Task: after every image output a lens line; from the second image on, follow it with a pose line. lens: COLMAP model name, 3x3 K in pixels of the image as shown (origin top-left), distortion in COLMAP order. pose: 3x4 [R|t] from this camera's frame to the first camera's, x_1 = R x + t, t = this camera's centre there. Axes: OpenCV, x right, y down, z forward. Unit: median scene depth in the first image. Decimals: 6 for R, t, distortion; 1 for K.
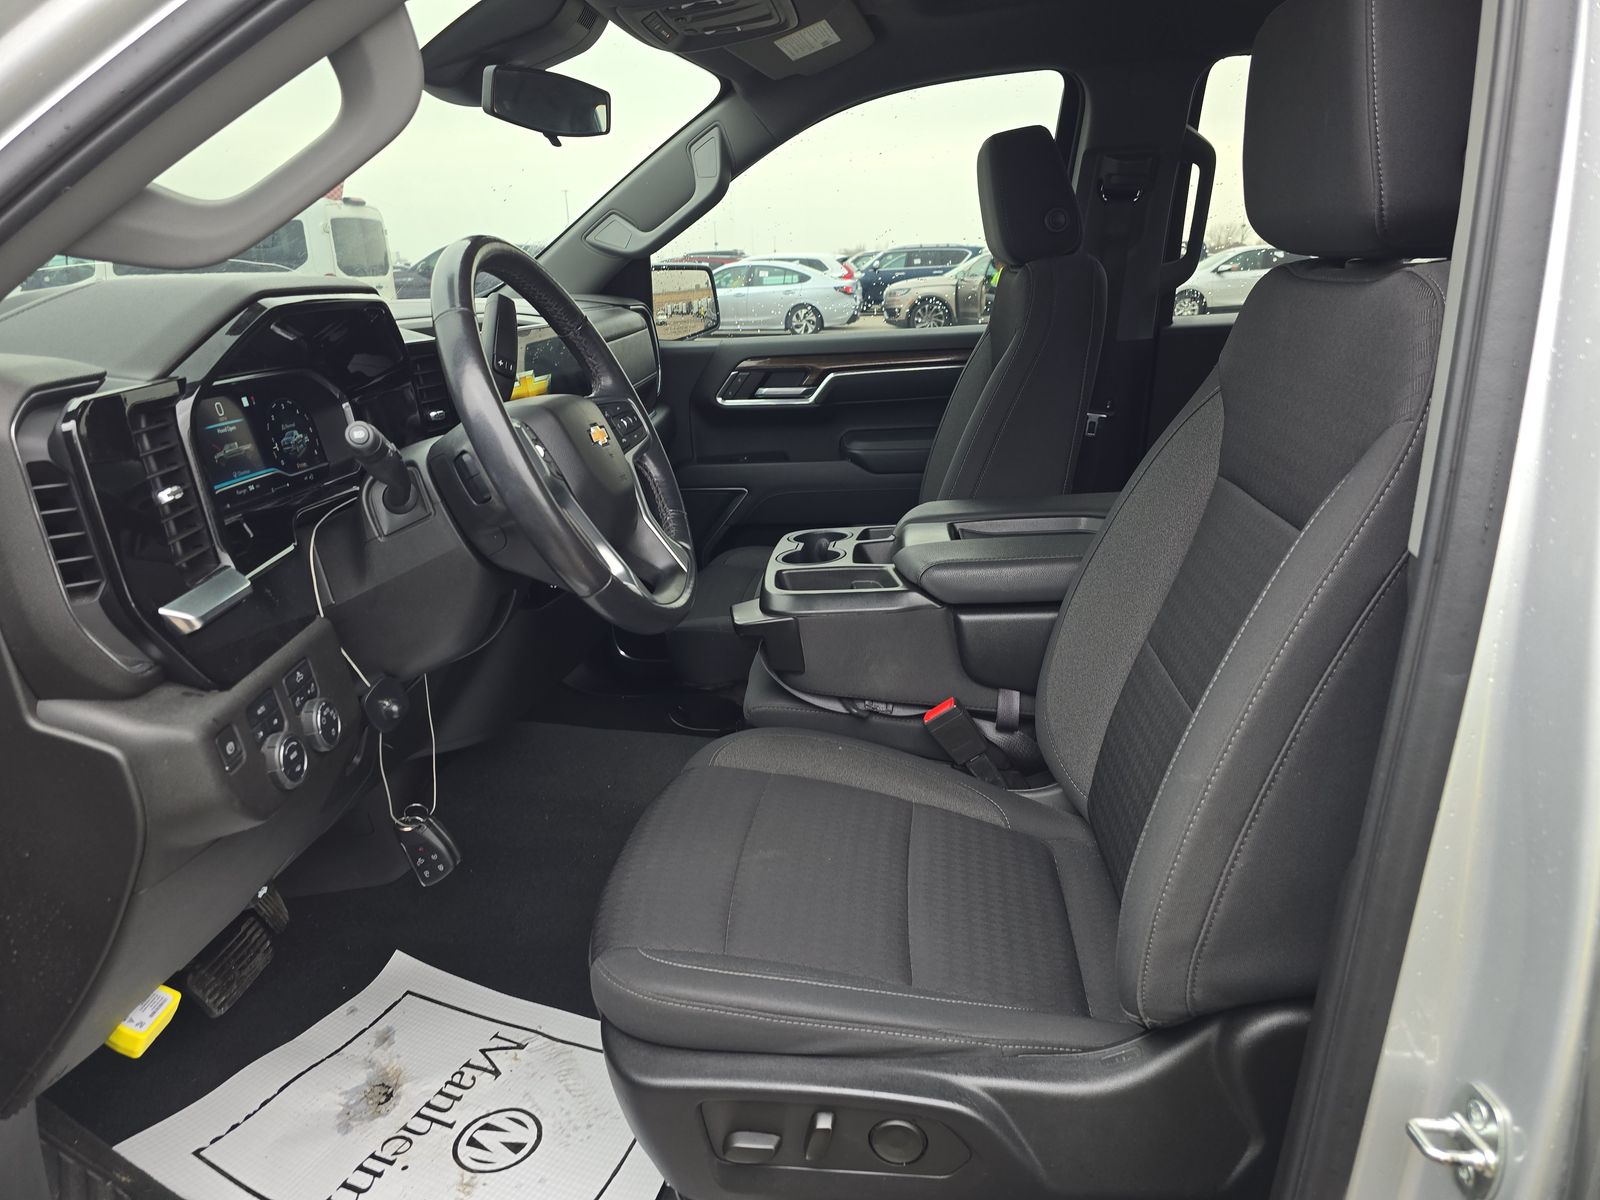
lens RADIAL K [[1071.5, 0, 797.7], [0, 1071.5, 603.6], [0, 0, 1]] dist [0.035931, -0.006555]
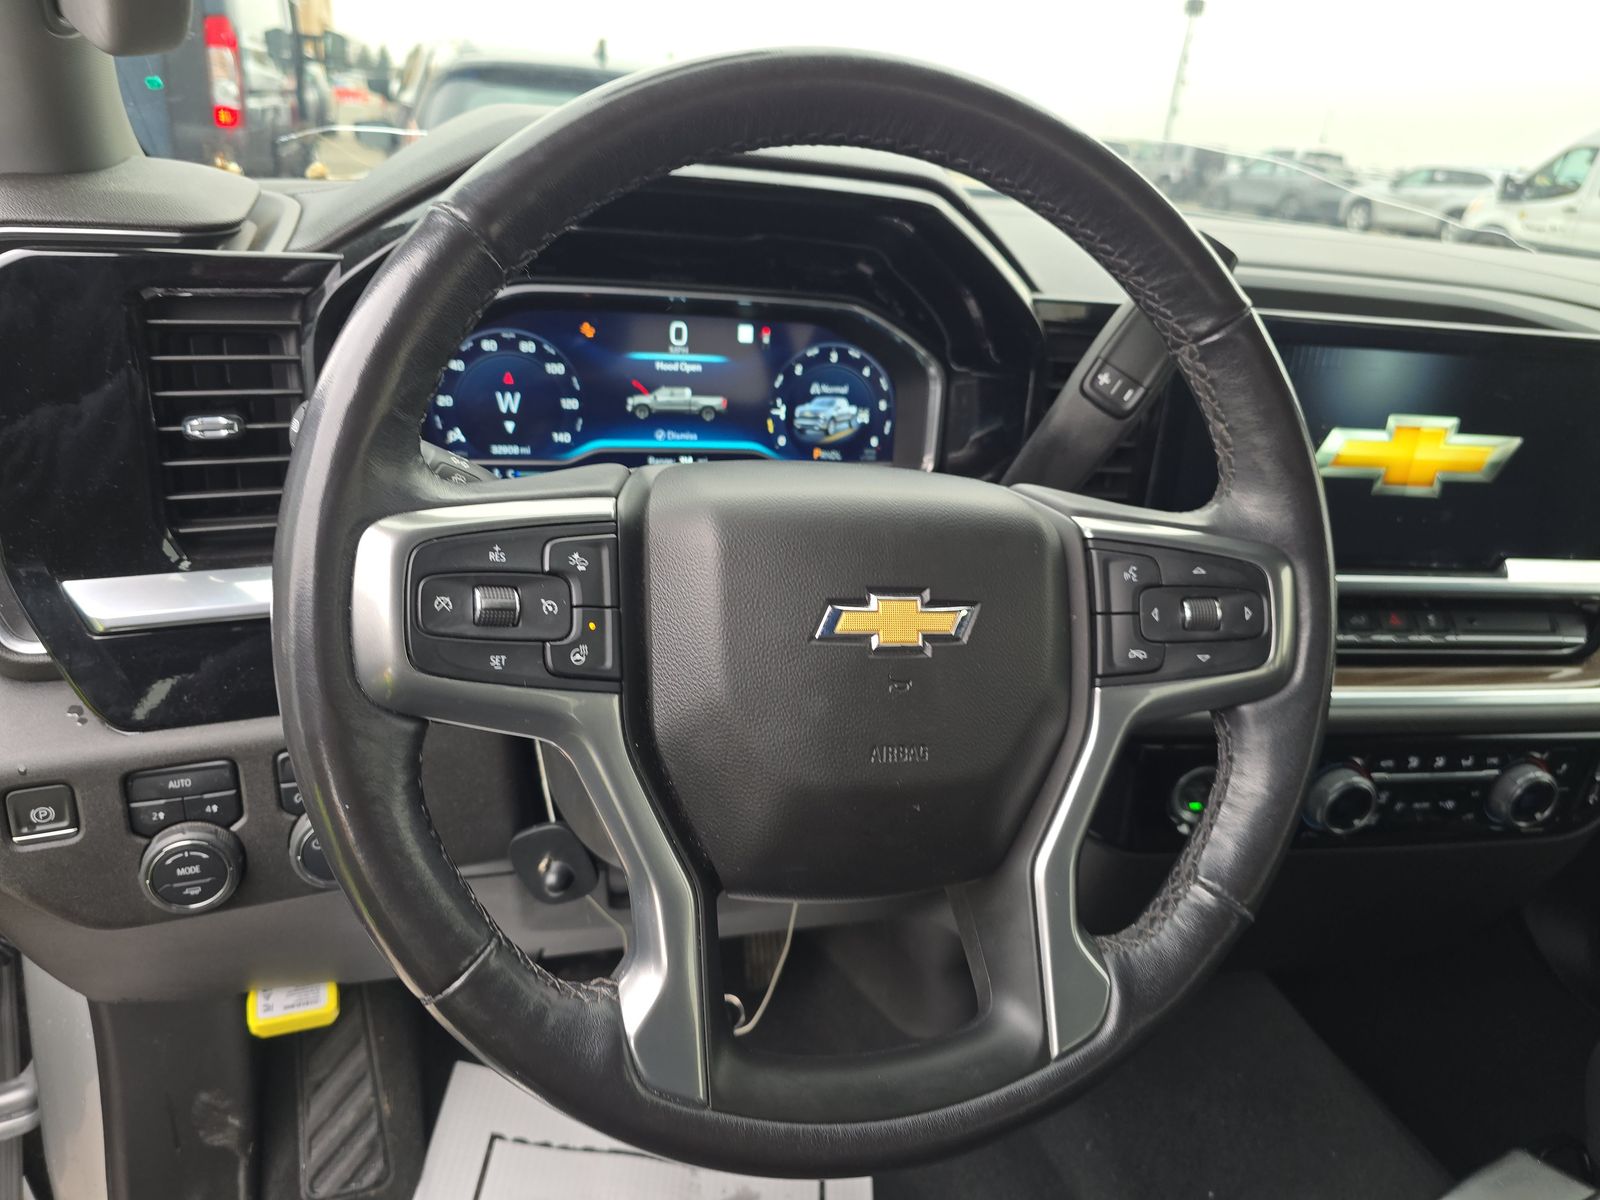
lens RADIAL K [[1066.9, 0, 776.3], [0, 1066.9, 598.4], [0, 0, 1]] dist [-0.000167, -0.033209]
pose [[0.355507, 0.423638, -0.833154, 0.033186], [-0.359556, 0.884776, 0.296464, -0.111332], [0.862748, 0.194171, 0.466865, 0.351042]]
